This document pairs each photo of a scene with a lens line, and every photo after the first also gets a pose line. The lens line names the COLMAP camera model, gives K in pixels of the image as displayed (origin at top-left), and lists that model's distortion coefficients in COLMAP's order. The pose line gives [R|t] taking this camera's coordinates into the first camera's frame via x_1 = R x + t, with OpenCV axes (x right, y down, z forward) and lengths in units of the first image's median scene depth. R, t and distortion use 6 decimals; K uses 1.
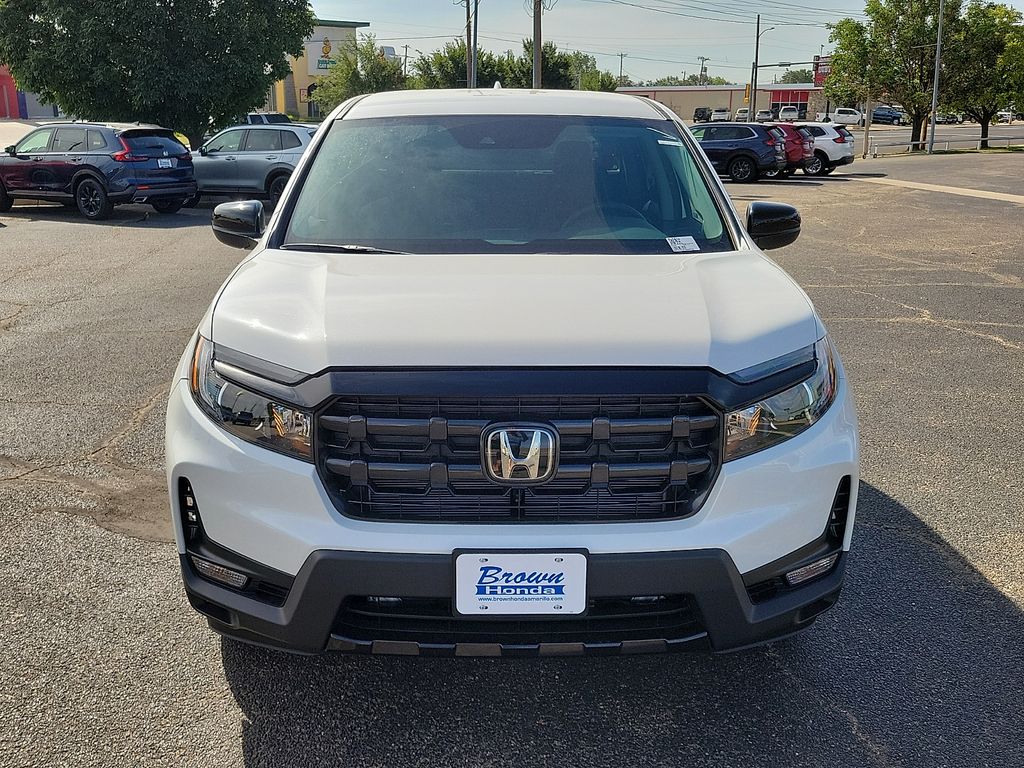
lens RADIAL K [[994.4, 0, 512.0], [0, 994.4, 384.0], [0, 0, 1]] dist [0.050742, -0.023486]
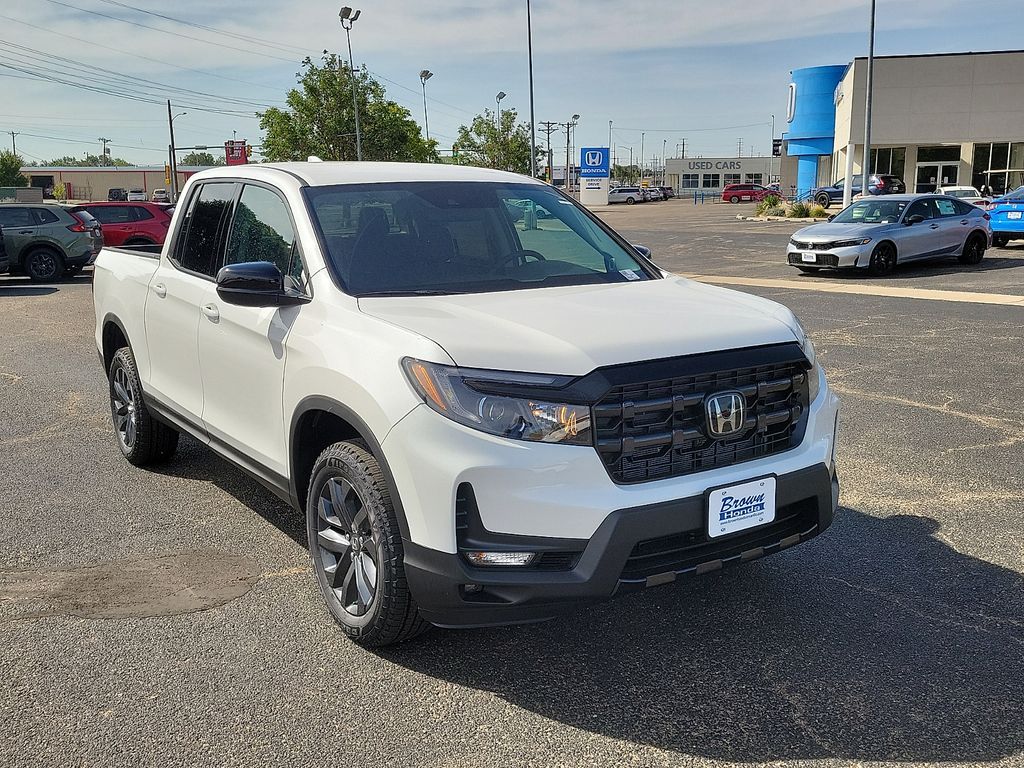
lens RADIAL K [[974.3, 0, 512.0], [0, 974.3, 384.0], [0, 0, 1]] dist [0.058796, 0.006282]
pose [[0.840016, -0.113833, 0.530487, -0.937856], [0.152691, 0.987824, -0.029815, 0.024290], [-0.520633, 0.106046, 0.847169, 0.002633]]
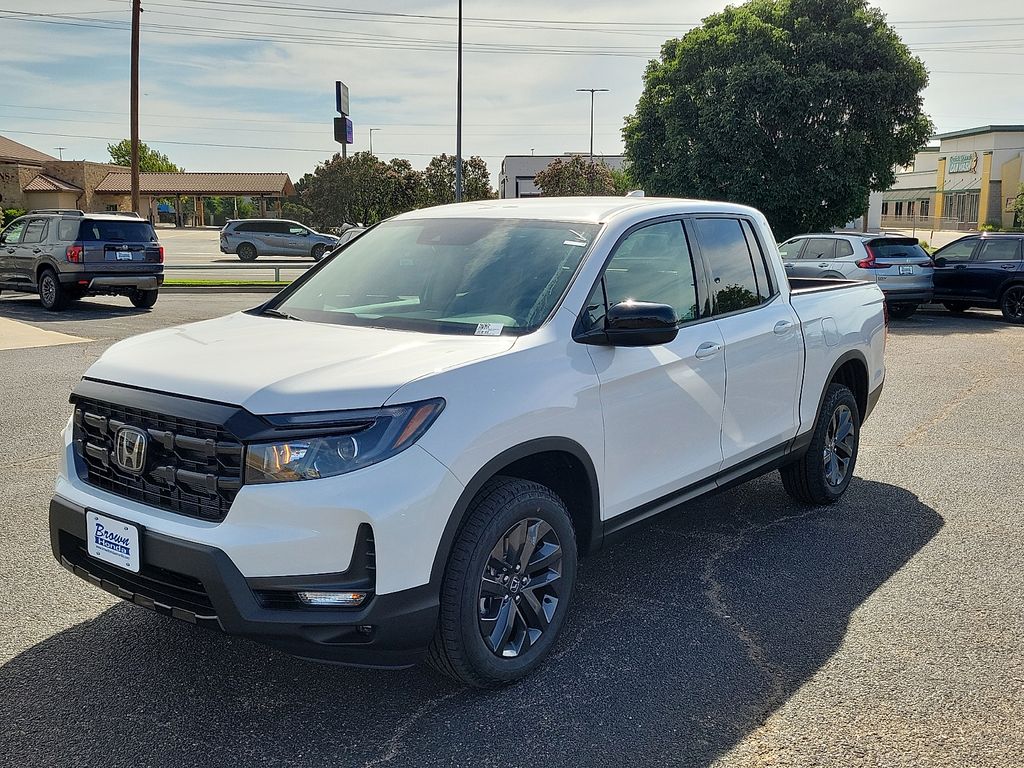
lens RADIAL K [[1001.6, 0, 507.1], [0, 1001.6, 390.1], [0, 0, 1]] dist [0.043464, -0.000722]
pose [[0.770182, 0.104027, -0.629284, 1.283079], [-0.167116, 0.985055, -0.041694, -0.041429], [0.615542, 0.137276, 0.776056, 0.206390]]
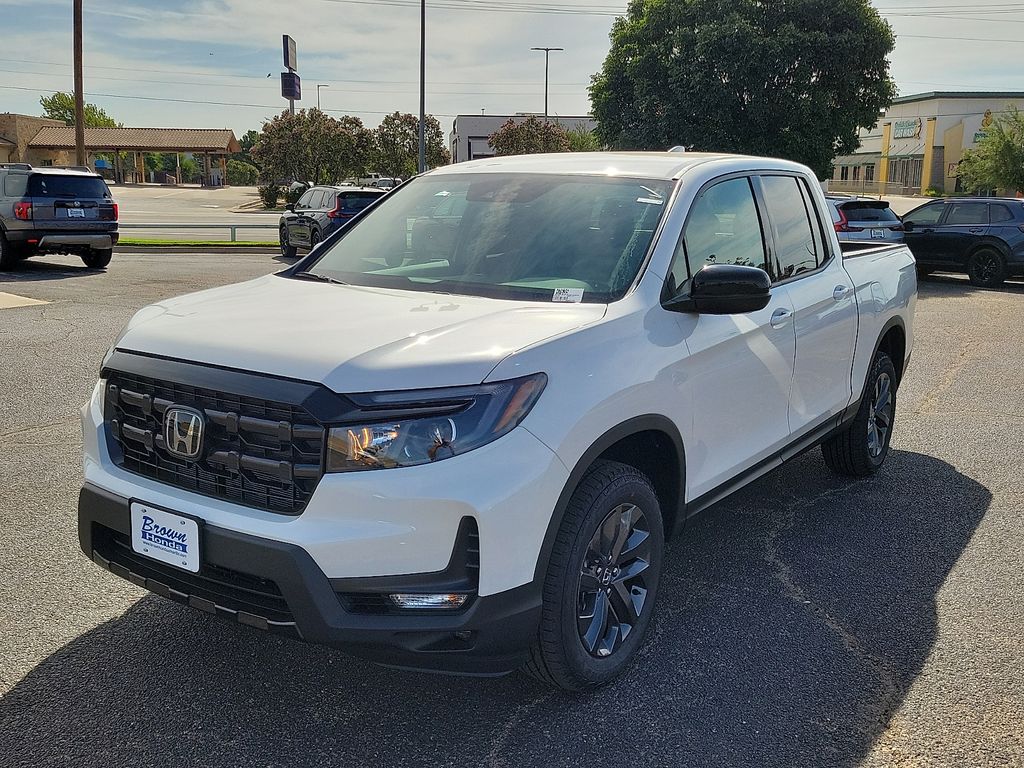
lens RADIAL K [[994.4, 0, 512.0], [0, 994.4, 384.0], [0, 0, 1]] dist [0.050742, -0.023486]
pose [[0.808253, 0.122031, -0.576052, 1.025429], [-0.163157, 0.986398, -0.019965, -0.030129], [0.565780, 0.110123, 0.817169, 0.207281]]
